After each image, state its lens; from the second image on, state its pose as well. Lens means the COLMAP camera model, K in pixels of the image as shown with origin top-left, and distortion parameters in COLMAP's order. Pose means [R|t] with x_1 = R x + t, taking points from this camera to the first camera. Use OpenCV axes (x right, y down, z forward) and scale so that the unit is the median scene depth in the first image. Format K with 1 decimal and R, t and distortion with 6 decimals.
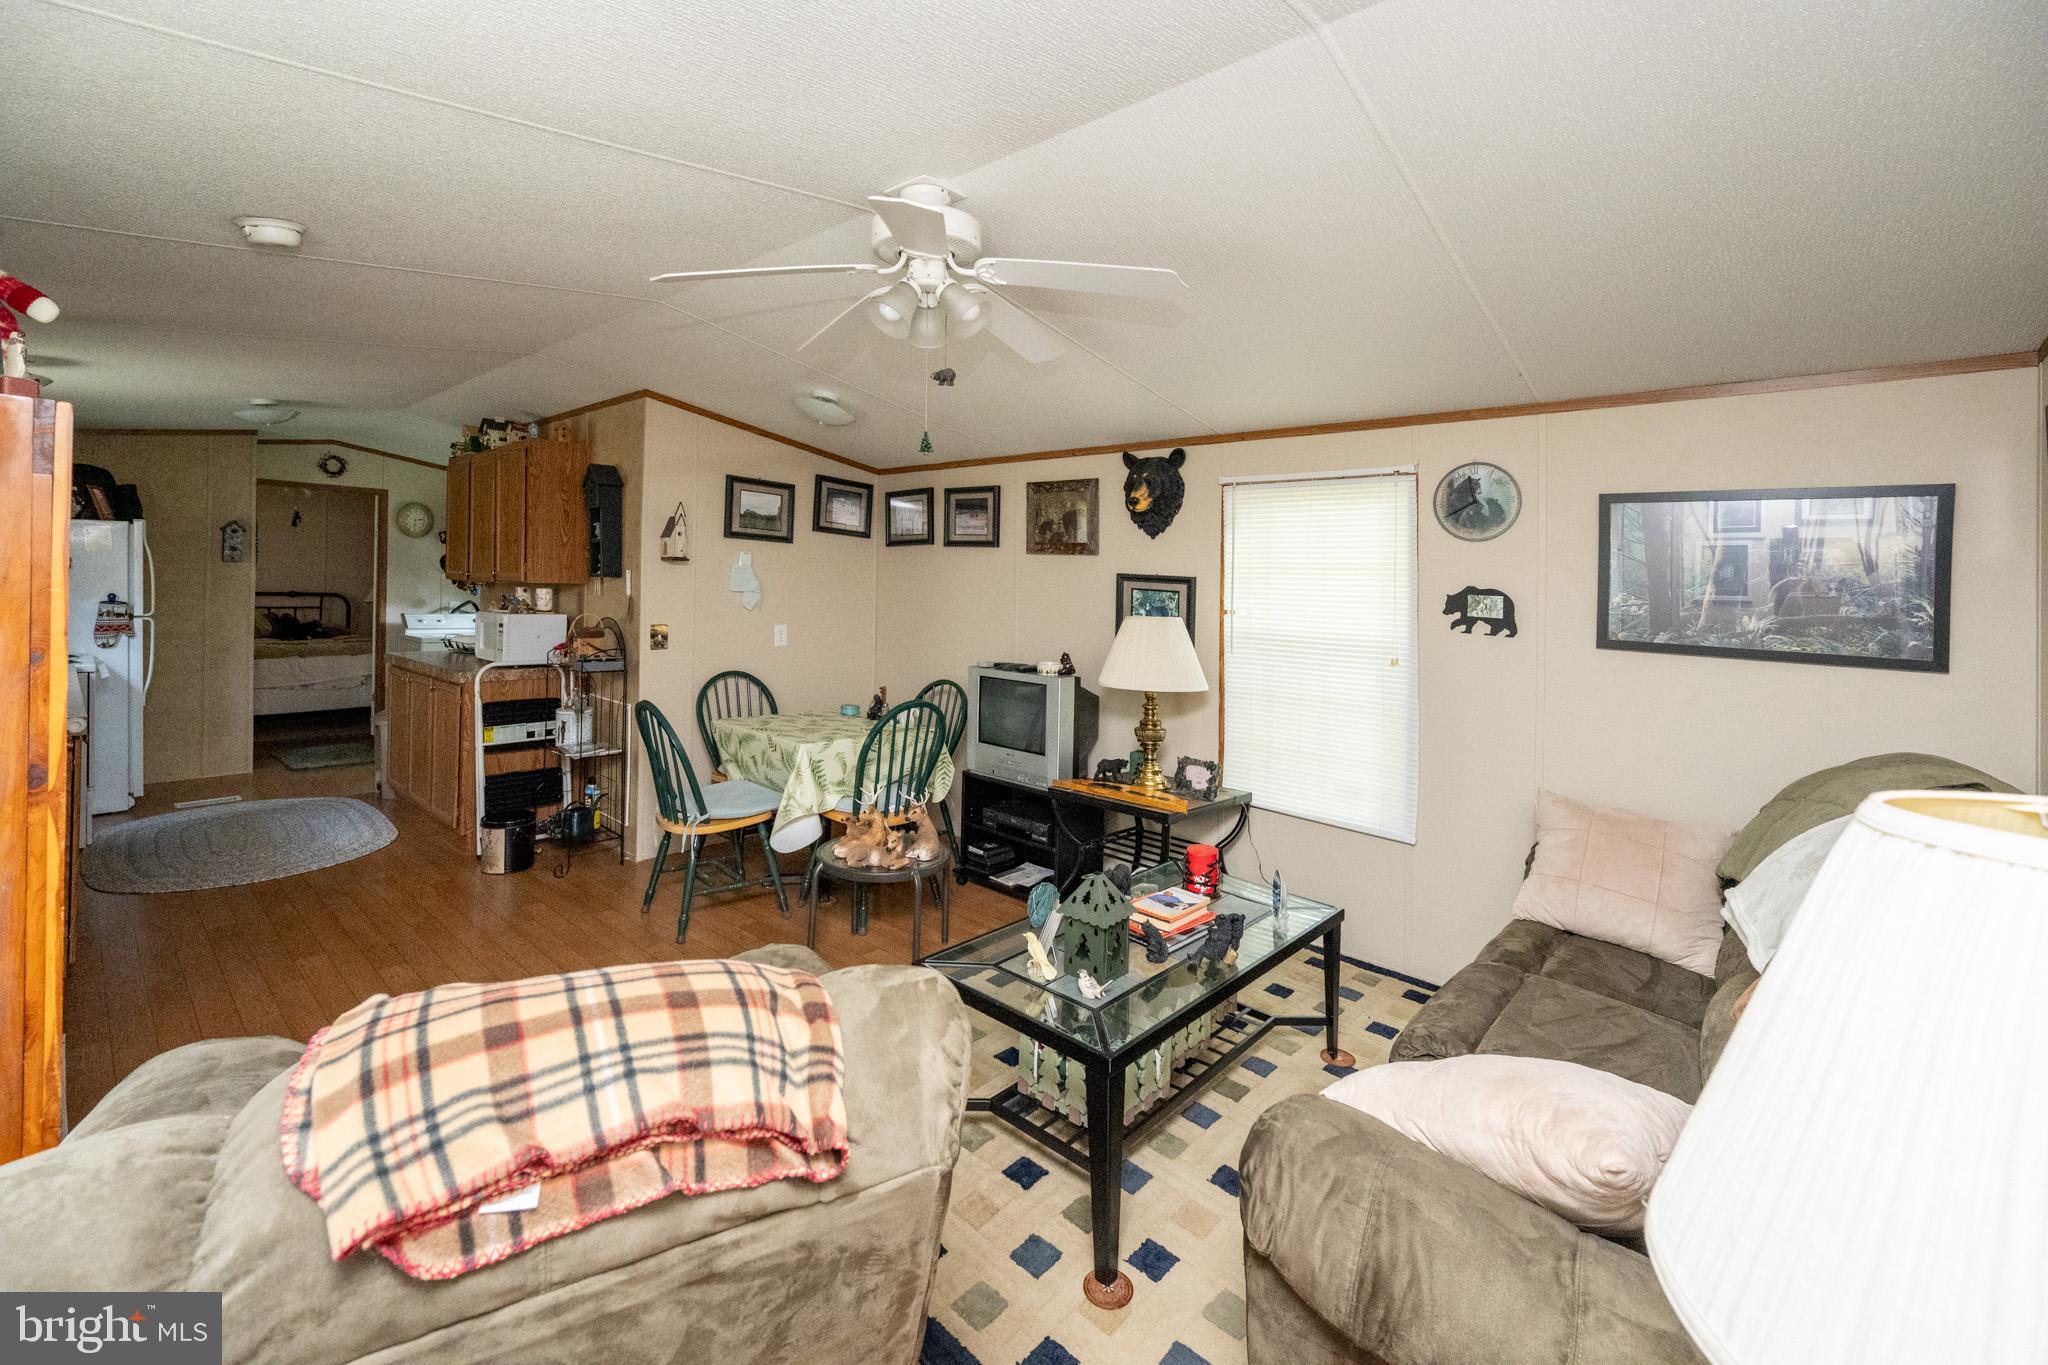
lens RADIAL K [[808.8, 0, 953.6], [0, 808.8, 591.5], [0, 0, 1]] dist [-0.007155, 0.001801]
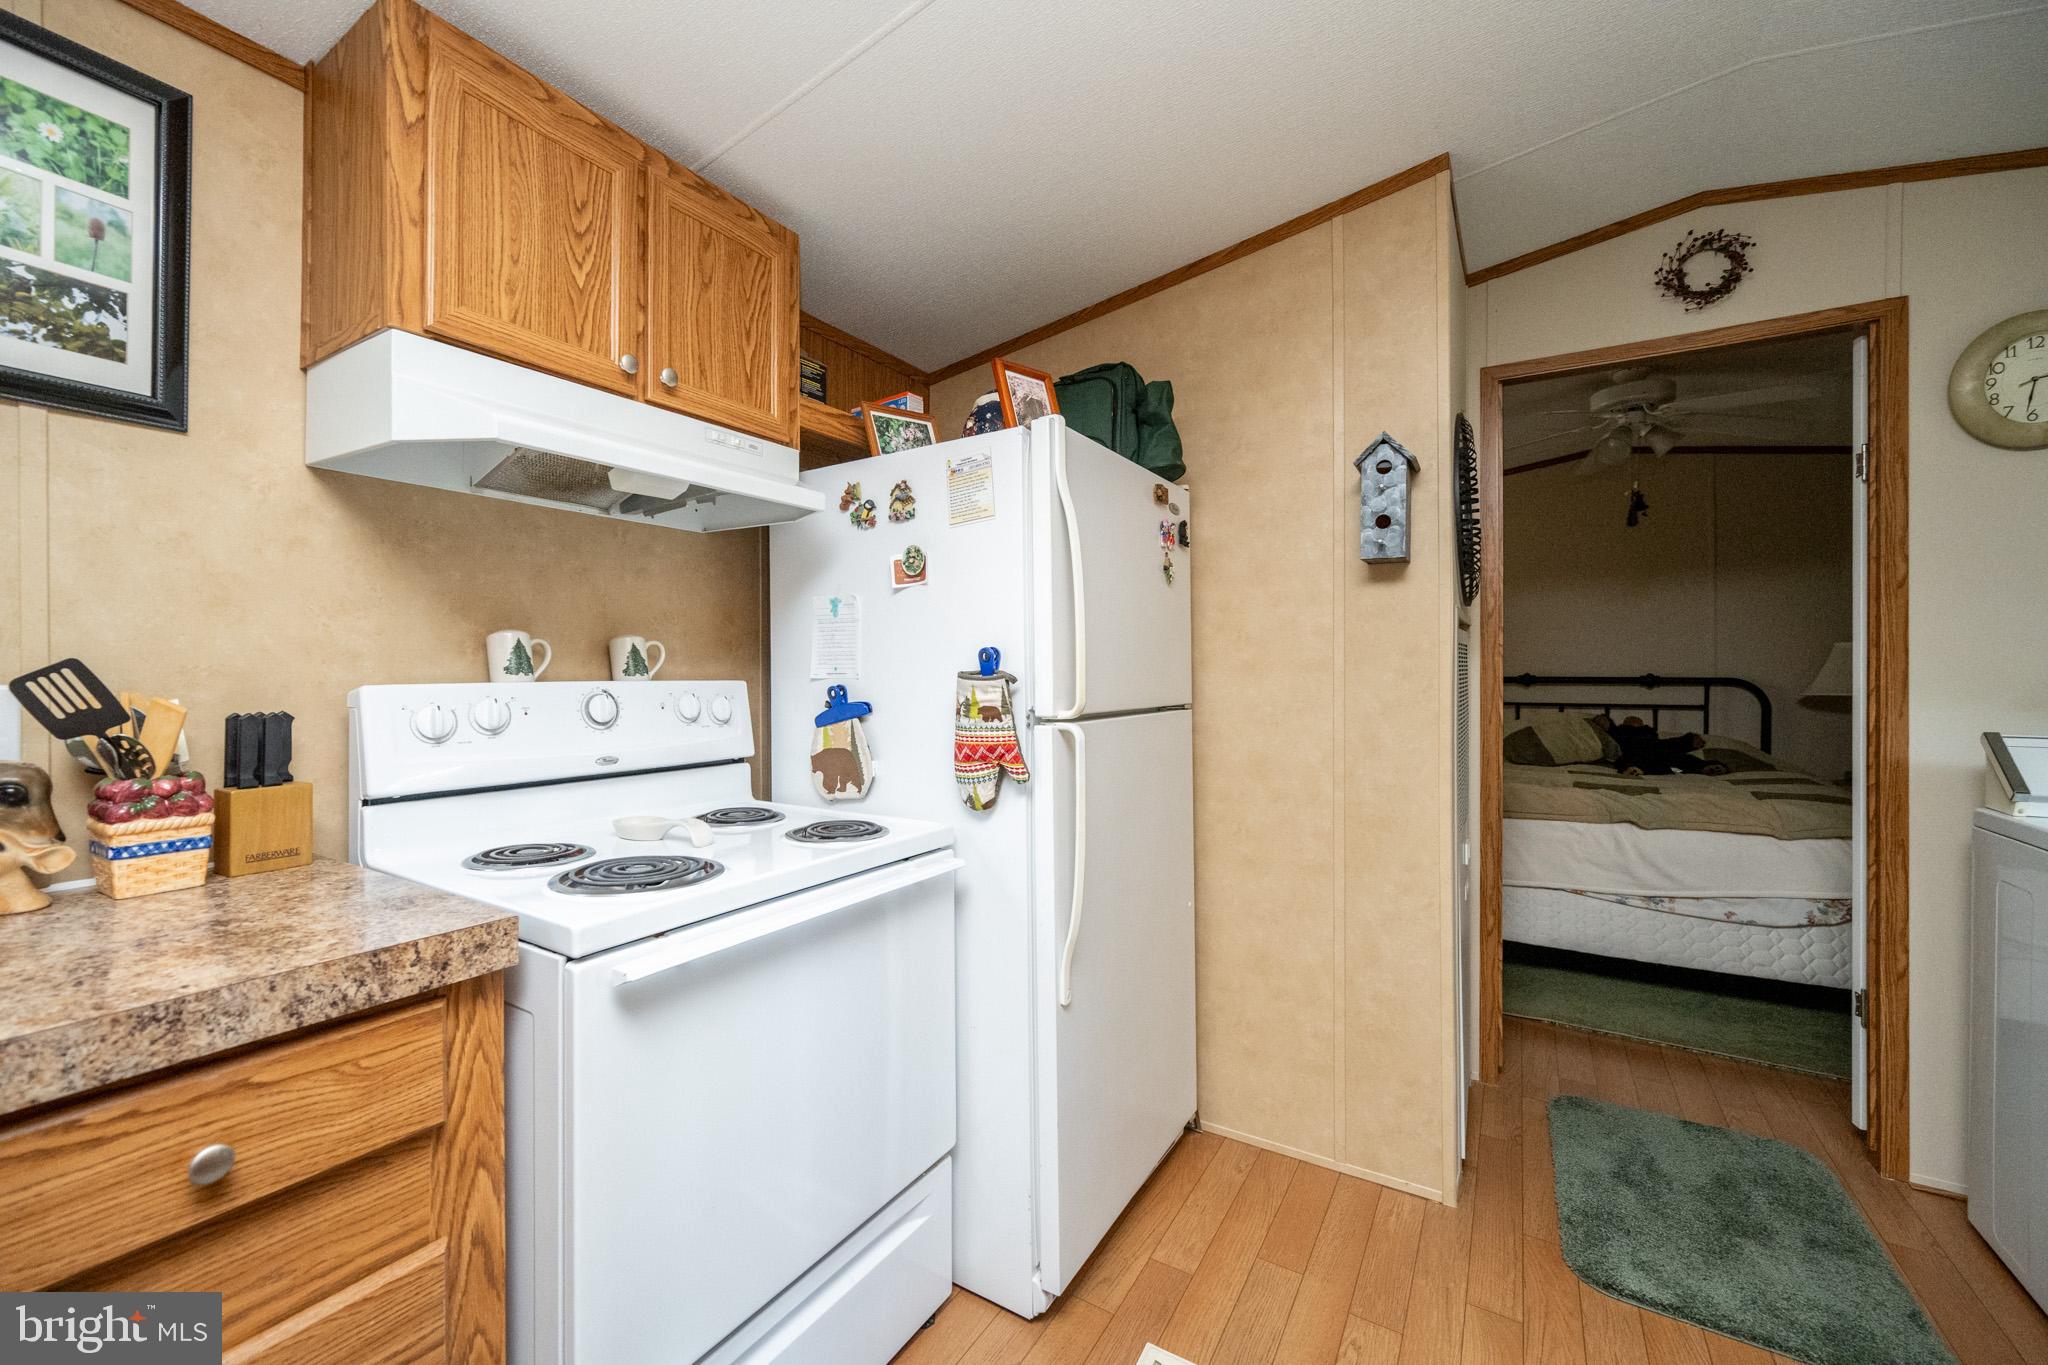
lens RADIAL K [[808.8, 0, 1031.9], [0, 808.8, 670.3], [0, 0, 1]] dist [-0.007155, 0.001801]
pose [[0.190114, -0.024916, -0.981446, -0.864150], [-0.003057, 0.999658, -0.025970, 0.024545], [0.981757, 0.007938, 0.189973, 1.146970]]
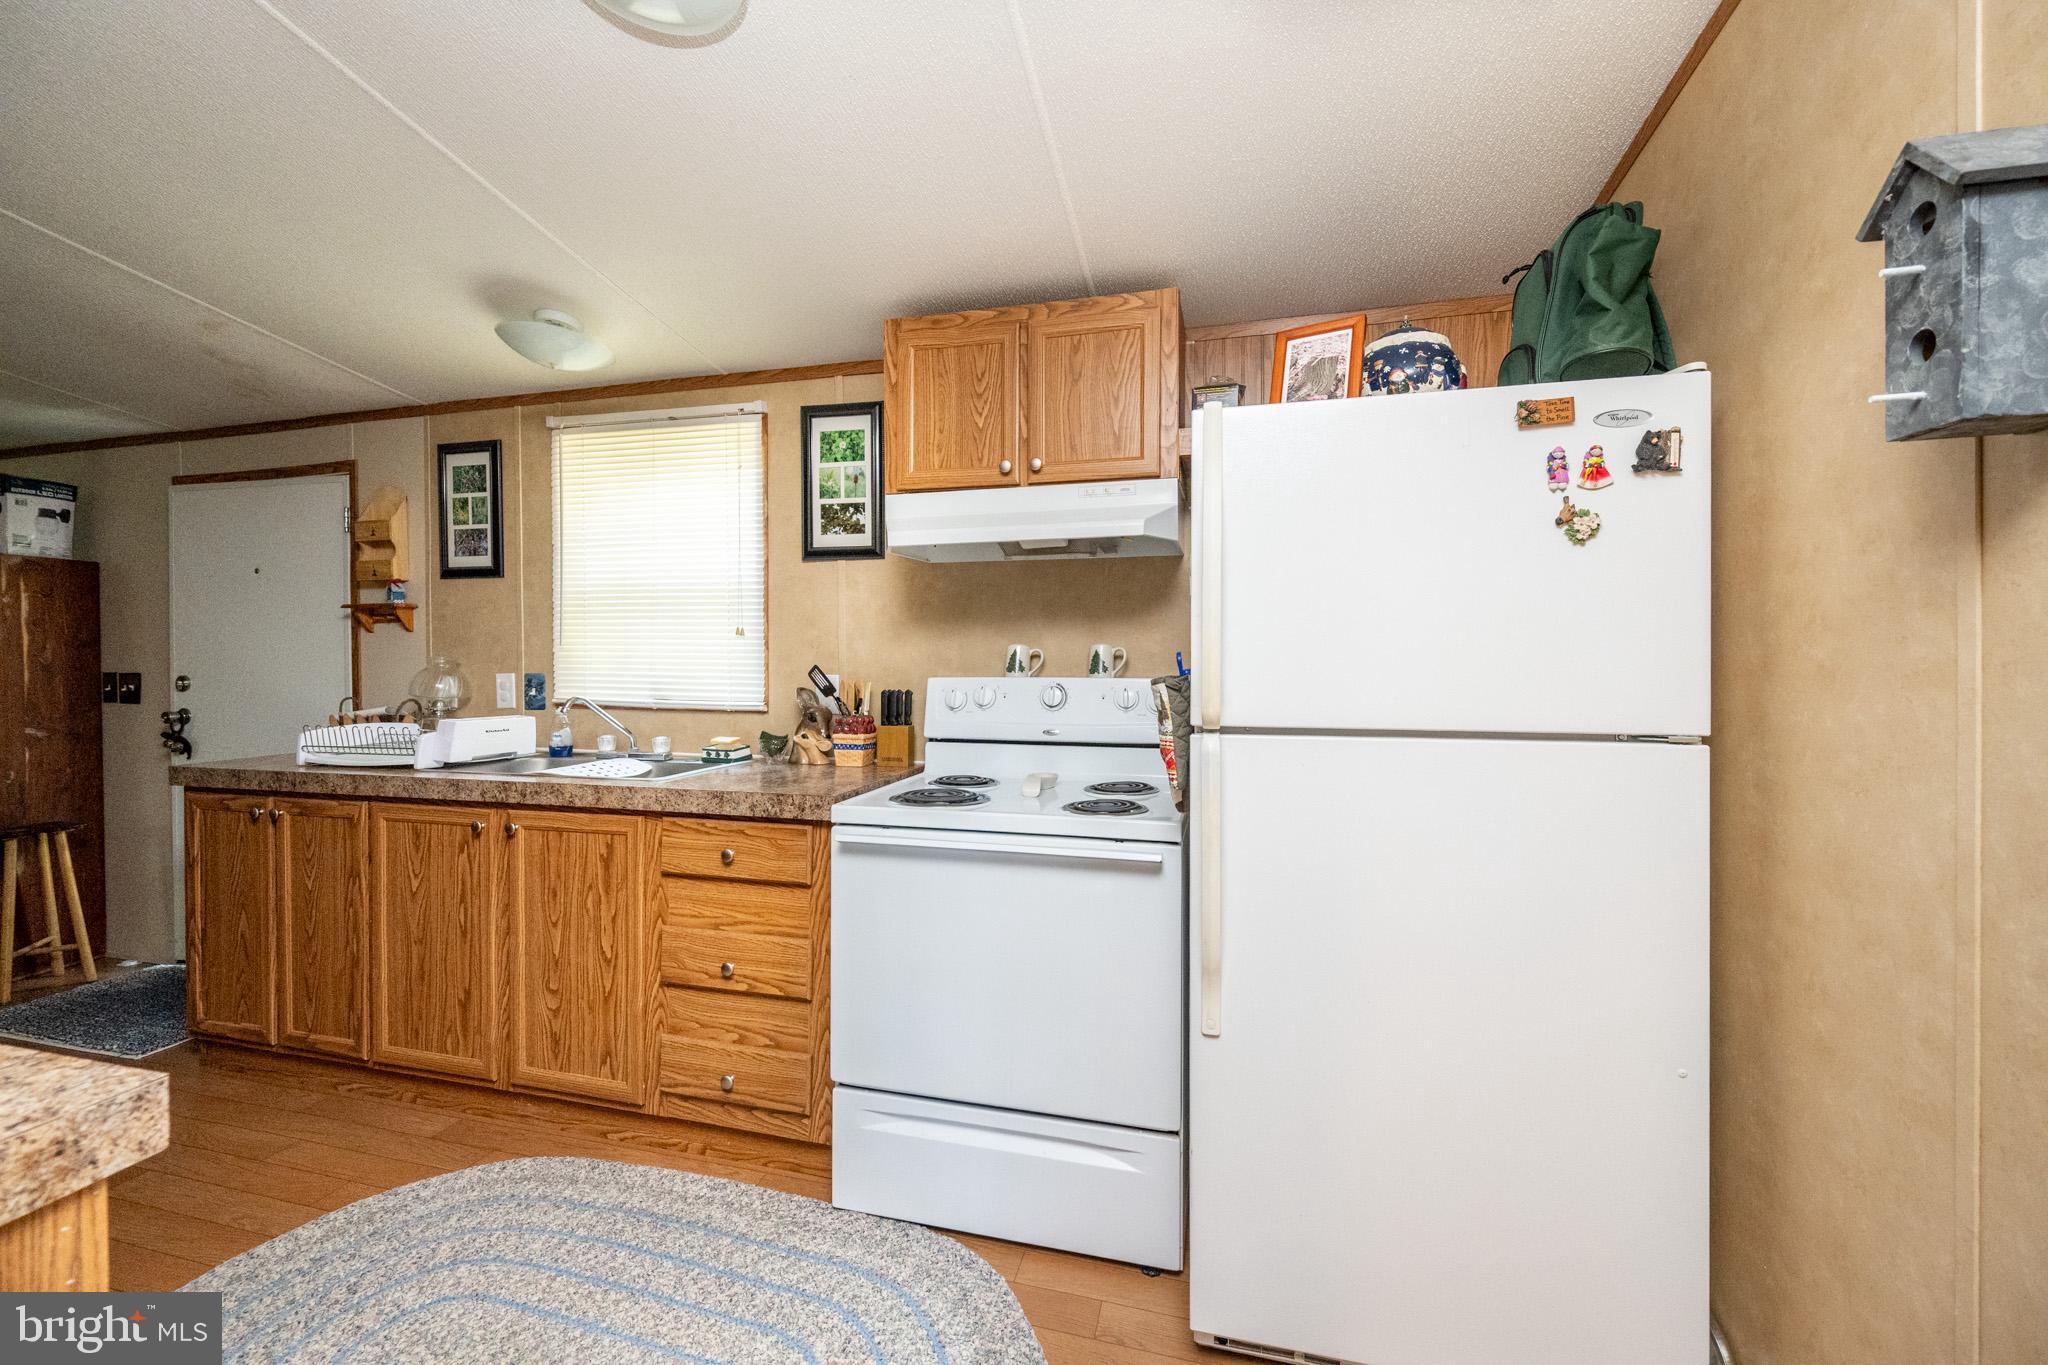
lens RADIAL K [[808.8, 0, 1006.1], [0, 808.8, 671.5], [0, 0, 1]] dist [-0.007155, 0.001801]
pose [[-0.876585, -0.016117, -0.480978, -0.988626], [-0.024563, 0.999635, 0.011270, 0.010380], [0.480621, 0.021694, -0.876660, 1.505360]]
